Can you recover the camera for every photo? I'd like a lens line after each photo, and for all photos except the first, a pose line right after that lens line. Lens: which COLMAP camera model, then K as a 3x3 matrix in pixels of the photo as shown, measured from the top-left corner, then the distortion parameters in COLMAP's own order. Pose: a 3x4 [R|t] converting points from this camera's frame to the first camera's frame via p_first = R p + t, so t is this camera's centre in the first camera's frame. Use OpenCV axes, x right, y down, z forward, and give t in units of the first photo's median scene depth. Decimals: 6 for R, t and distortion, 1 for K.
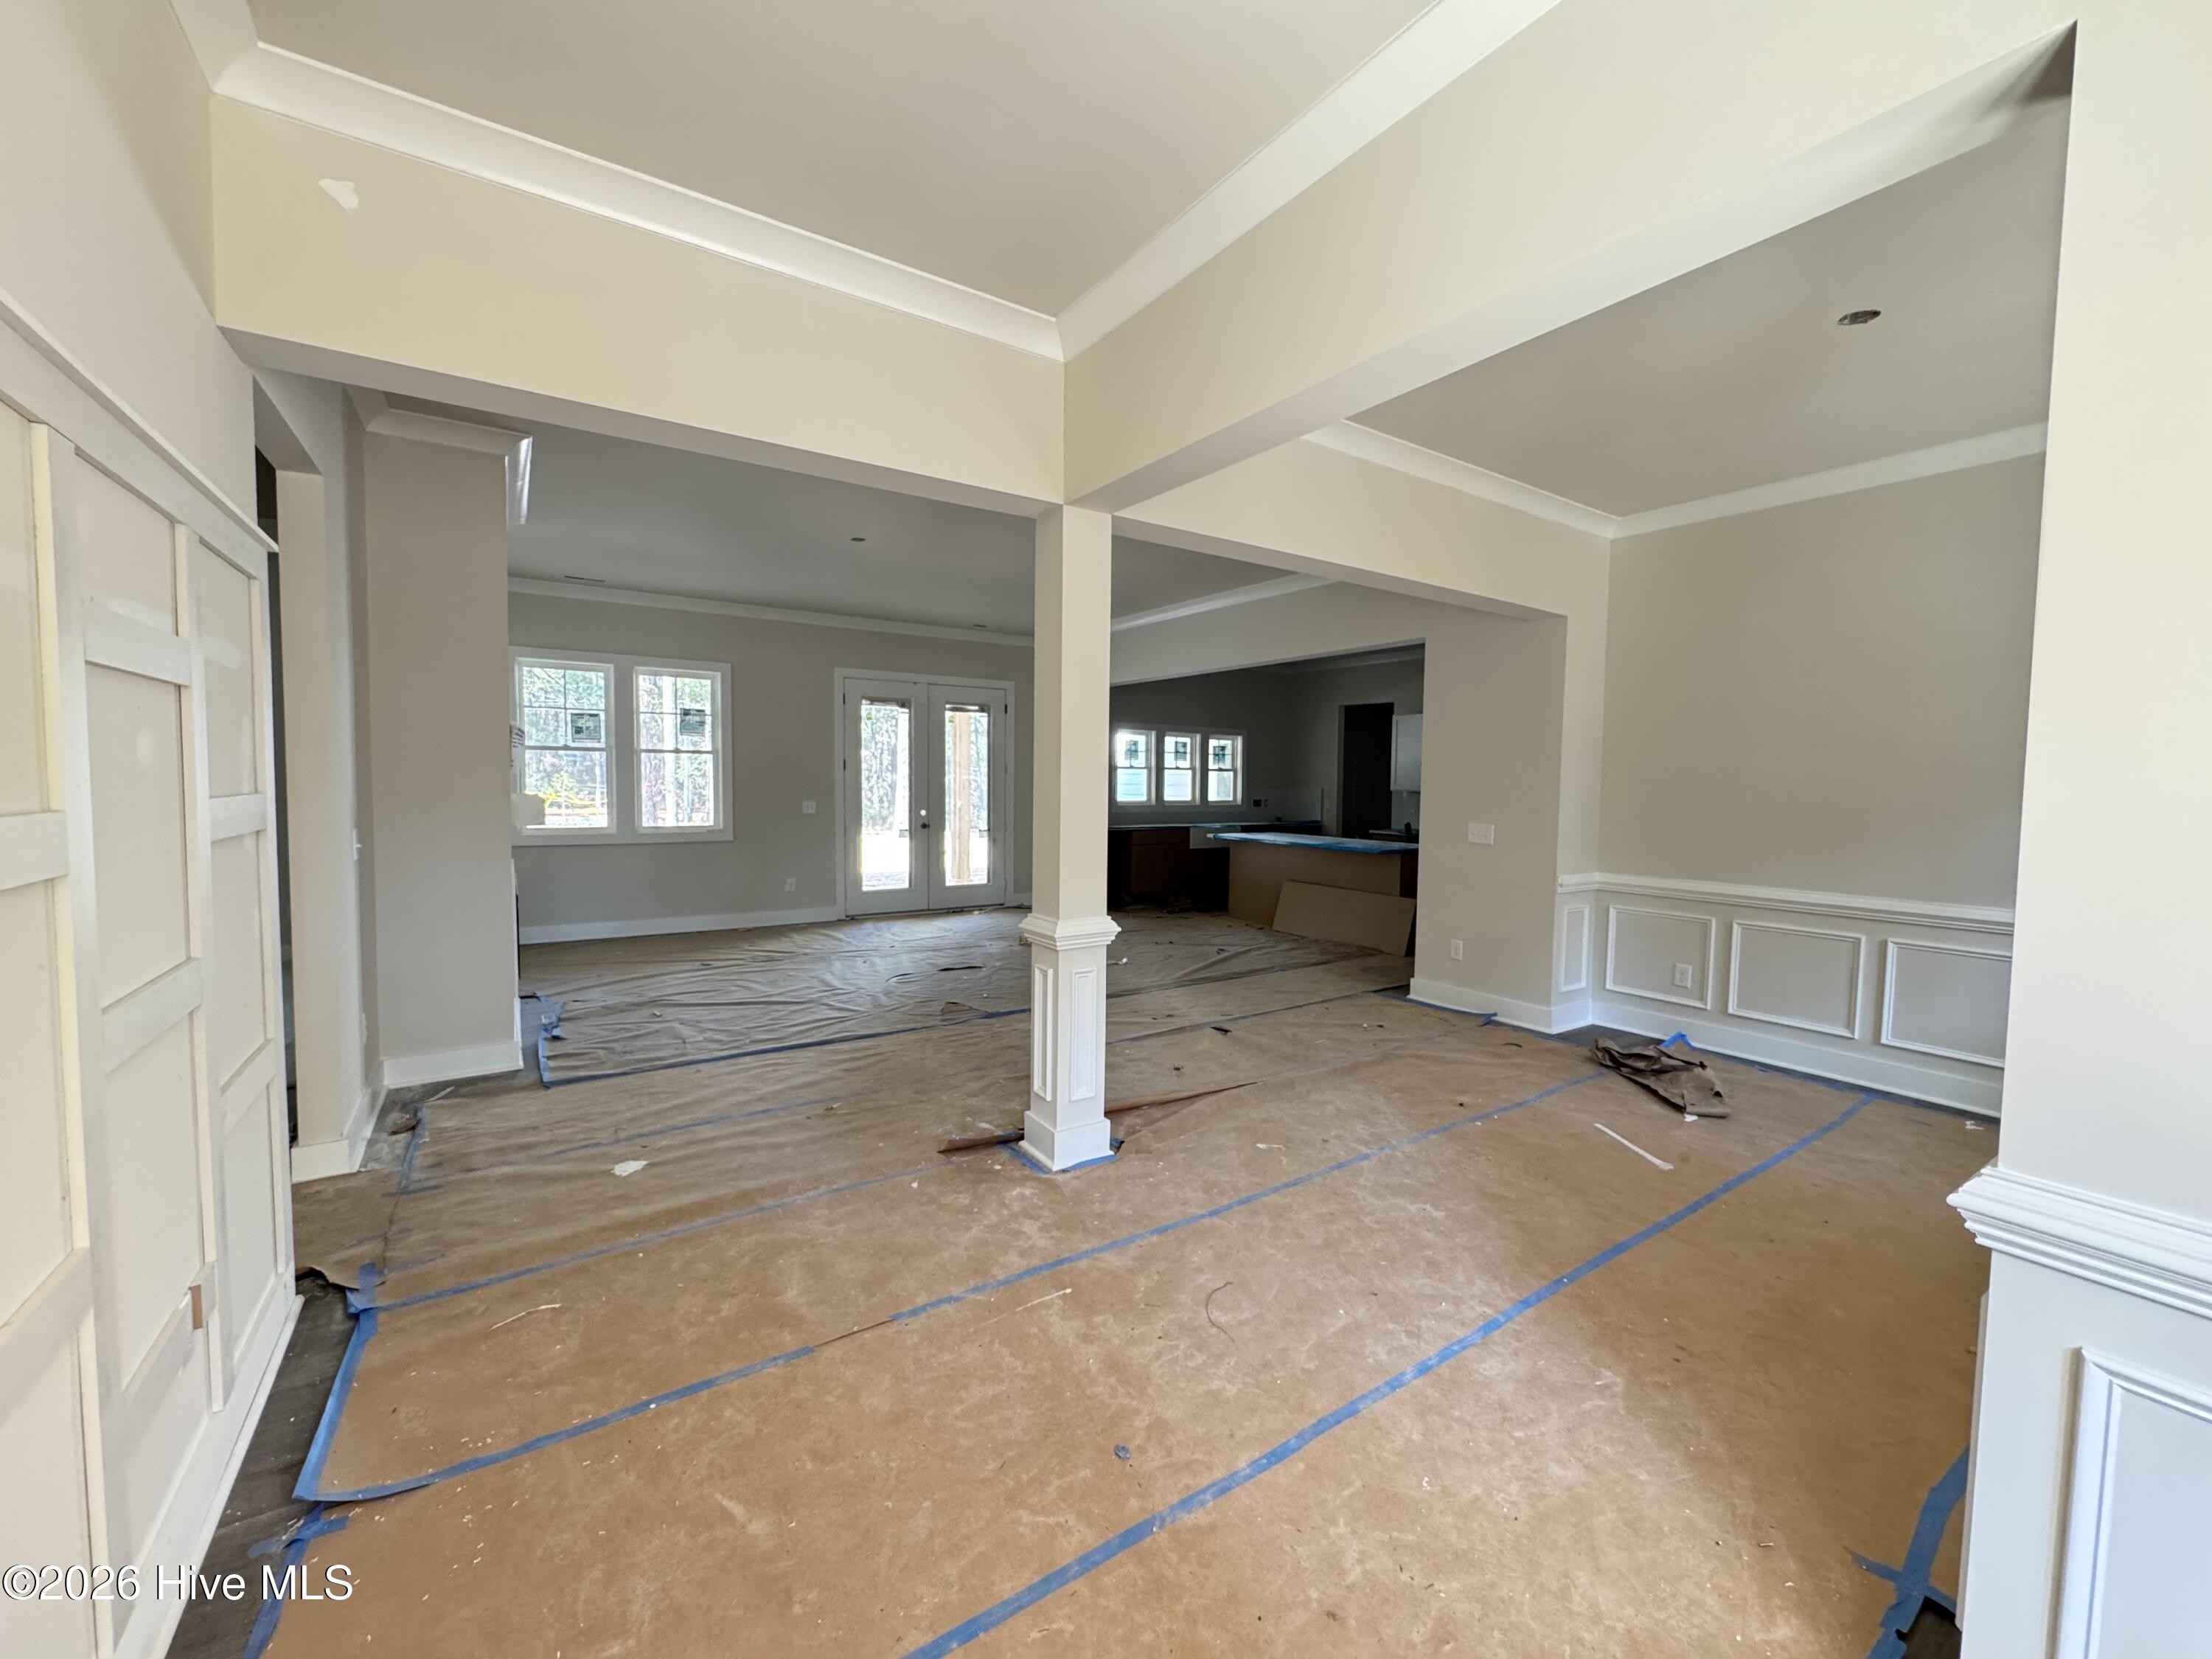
lens RADIAL K [[882.7, 0, 1104.5], [0, 882.7, 828.2], [0, 0, 1]] dist [0.000234, 0.000129]
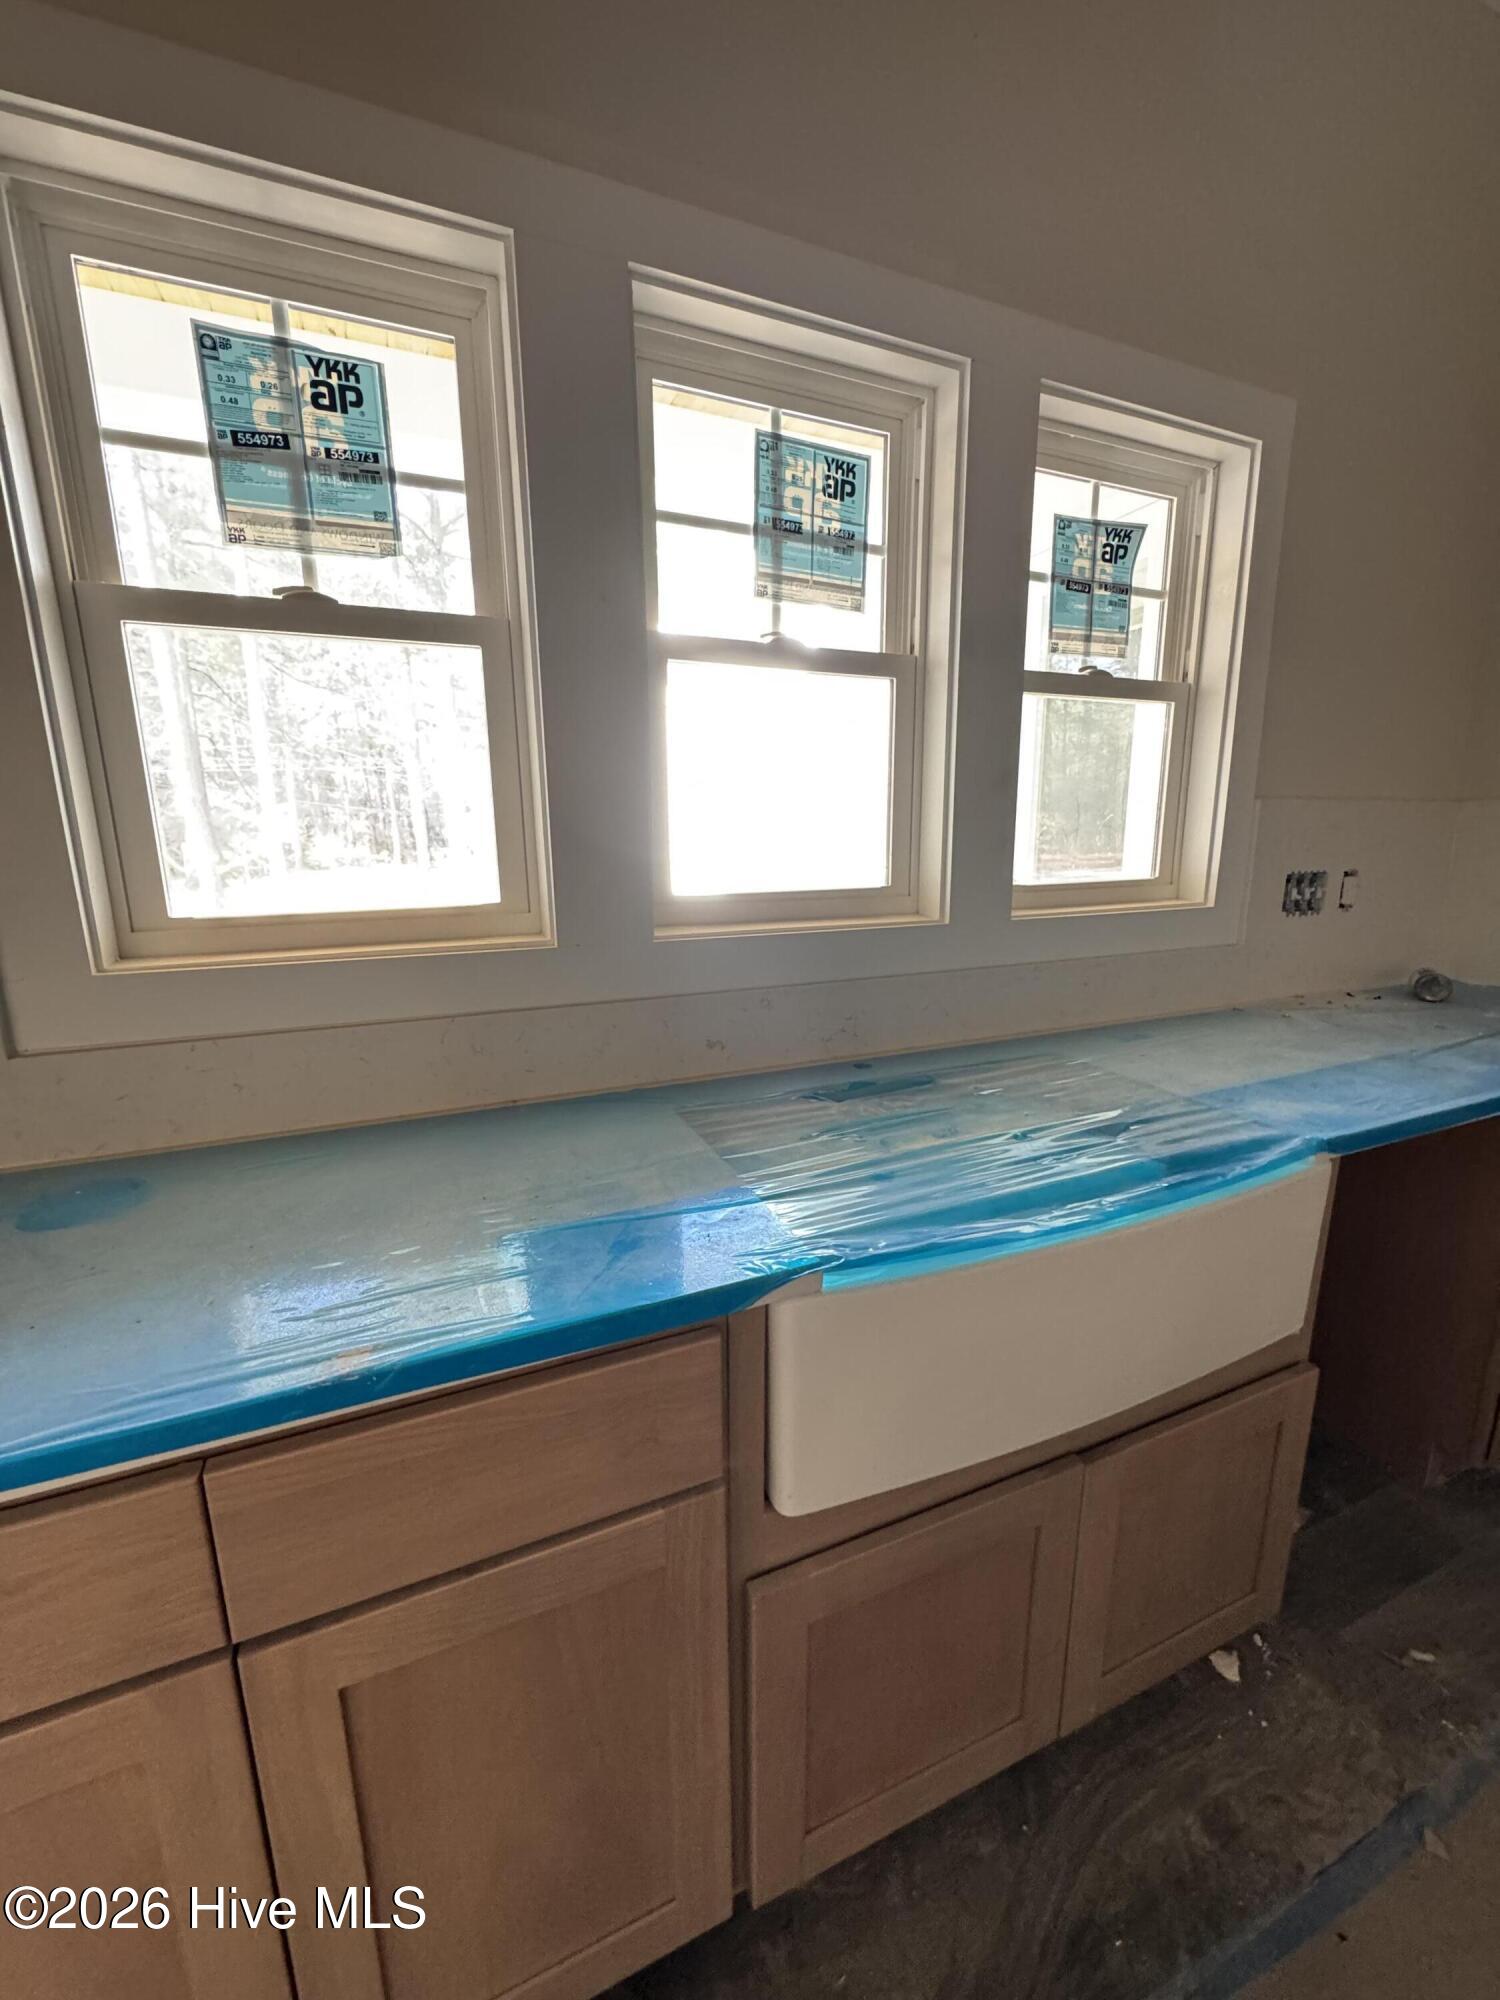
lens RADIAL K [[798.1, 0, 754.1], [0, 798.1, 1002.6], [0, 0, 1]] dist [0.000234, 0.000129]
pose [[0.982311, 0.020596, -0.186123, 0.100561], [0.007053, 0.989159, 0.146682, -0.031954], [0.187126, -0.145400, 0.971516, 0.854203]]
